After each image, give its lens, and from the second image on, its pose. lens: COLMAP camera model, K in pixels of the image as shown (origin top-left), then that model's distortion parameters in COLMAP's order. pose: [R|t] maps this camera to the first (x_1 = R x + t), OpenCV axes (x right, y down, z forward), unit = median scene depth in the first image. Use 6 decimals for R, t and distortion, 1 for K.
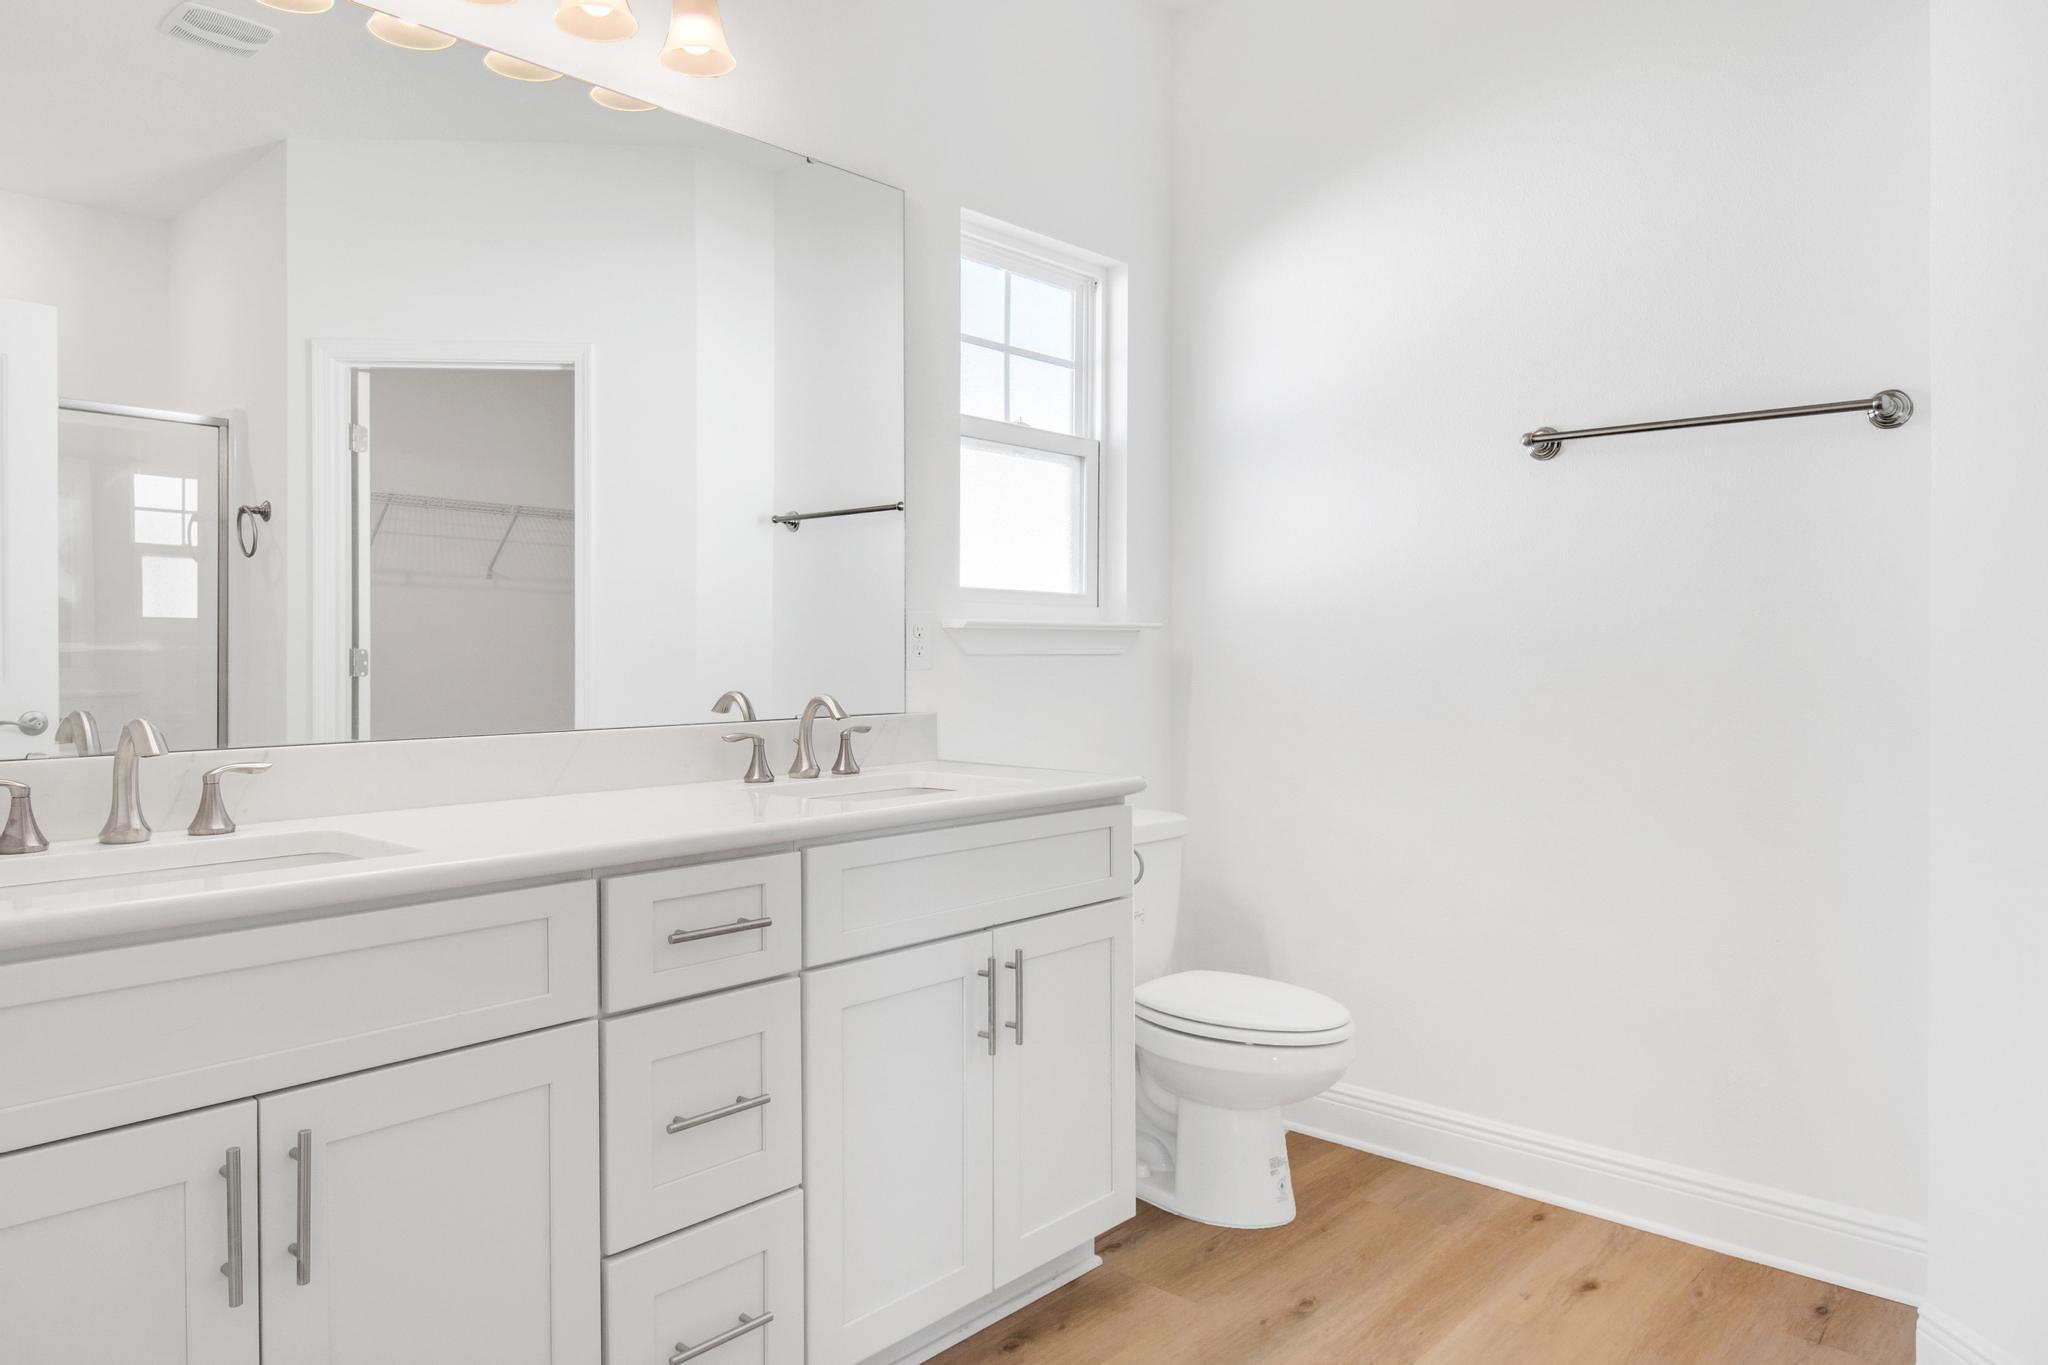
lens RADIAL K [[1324.1, 0, 1014.2], [0, 1324.1, 707.5], [0, 0, 1]] dist [0.003720, 0.000037]
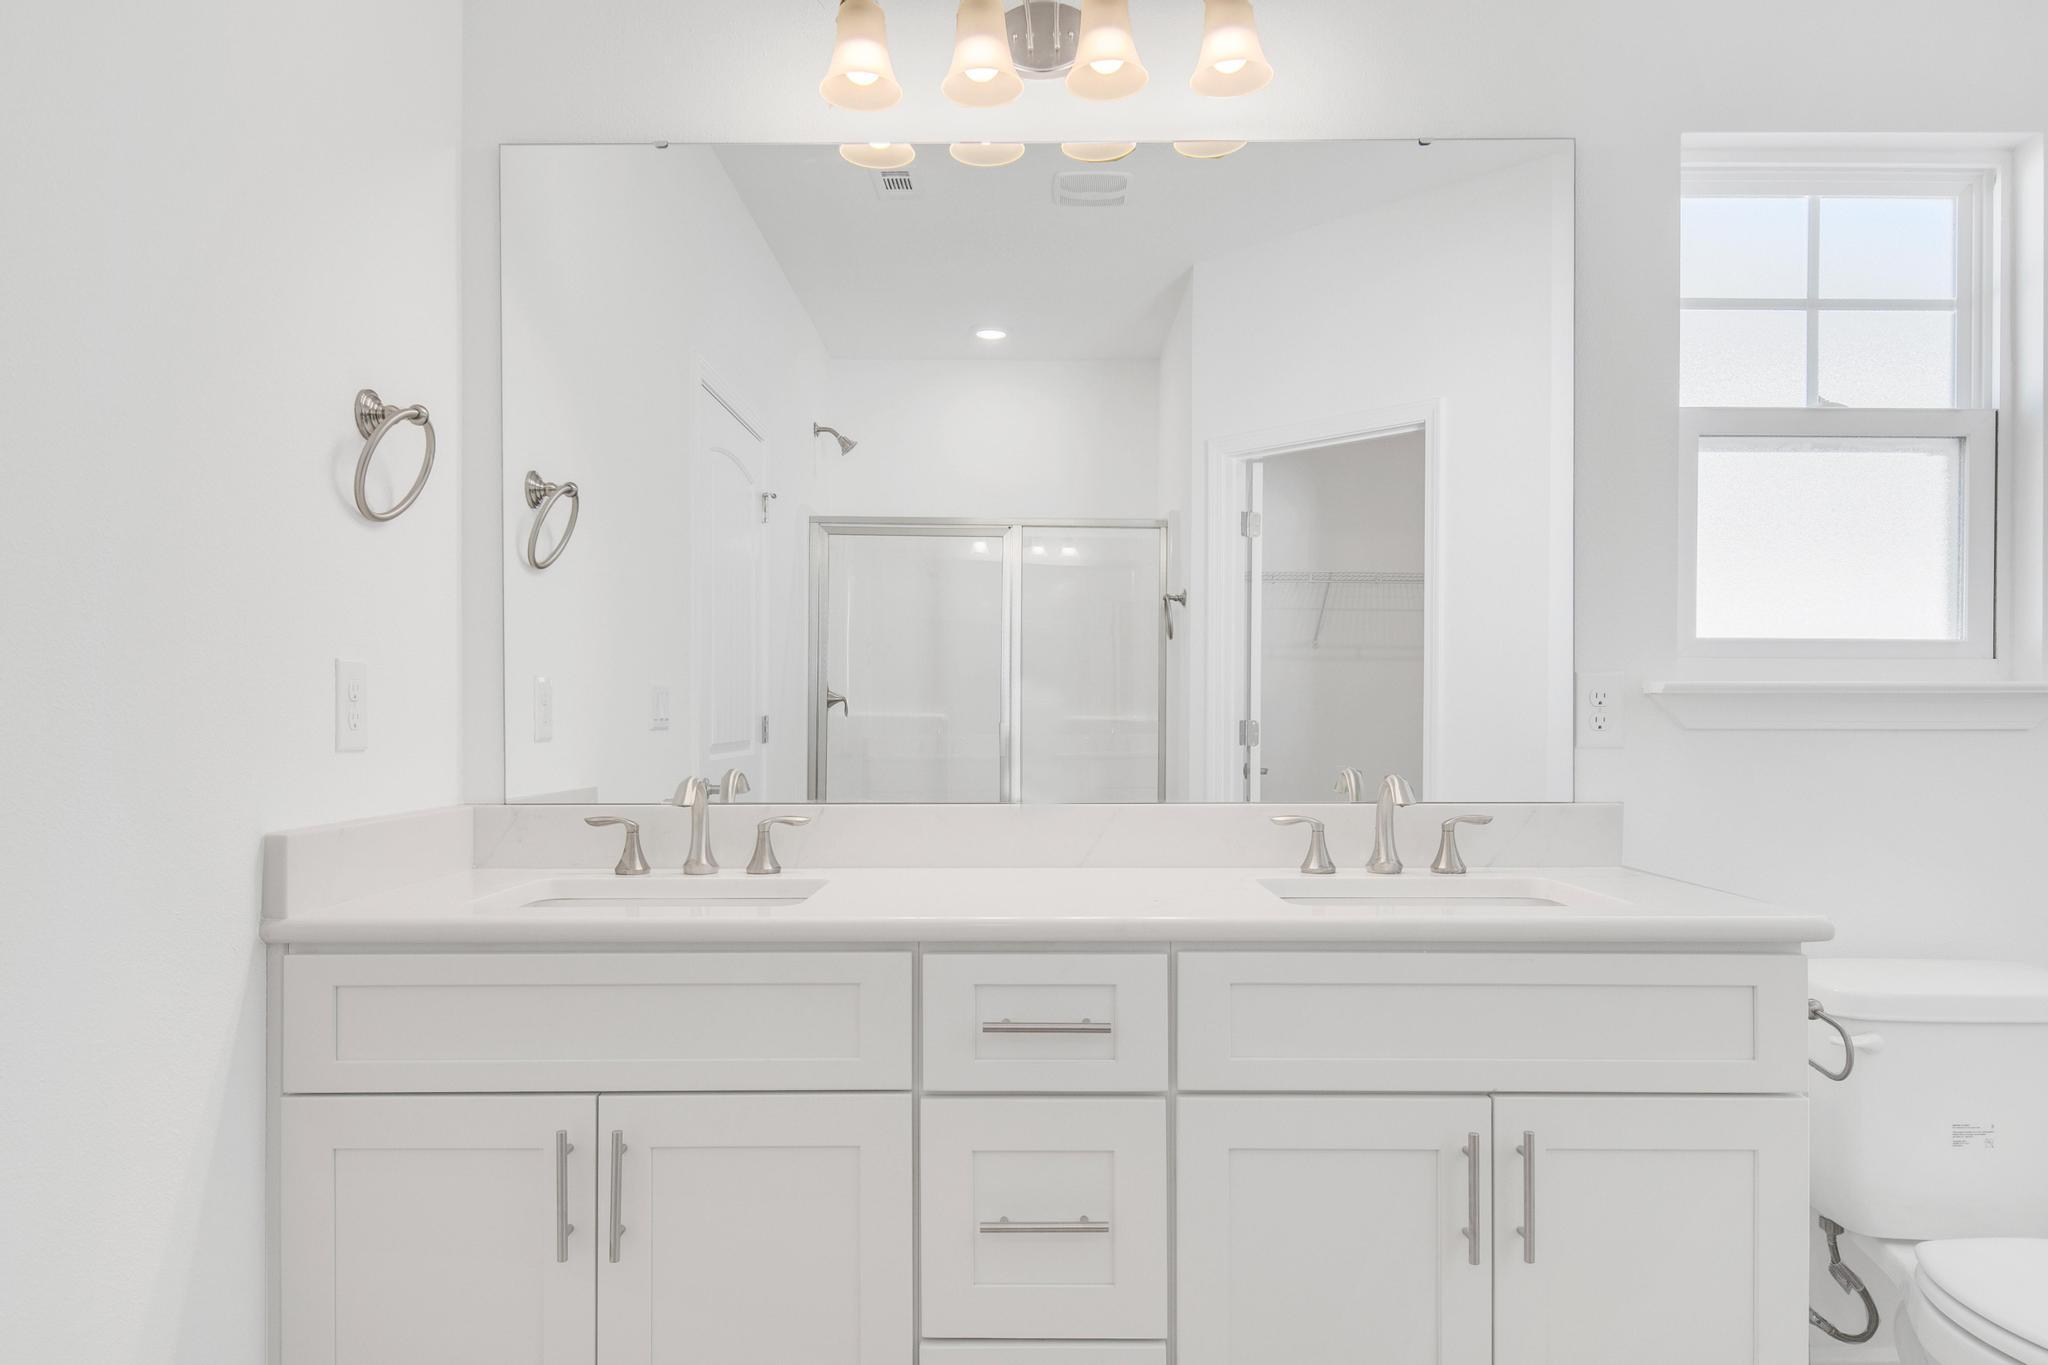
lens RADIAL K [[1246.4, 0, 1093.4], [0, 1246.4, 776.6], [0, 0, 1]] dist [-0.002189, -0.027365]
pose [[0.650495, 0.039969, -0.758458, 0.260741], [-0.032001, 0.999170, 0.025208, -0.018409], [0.758836, 0.007873, 0.651234, 0.266735]]
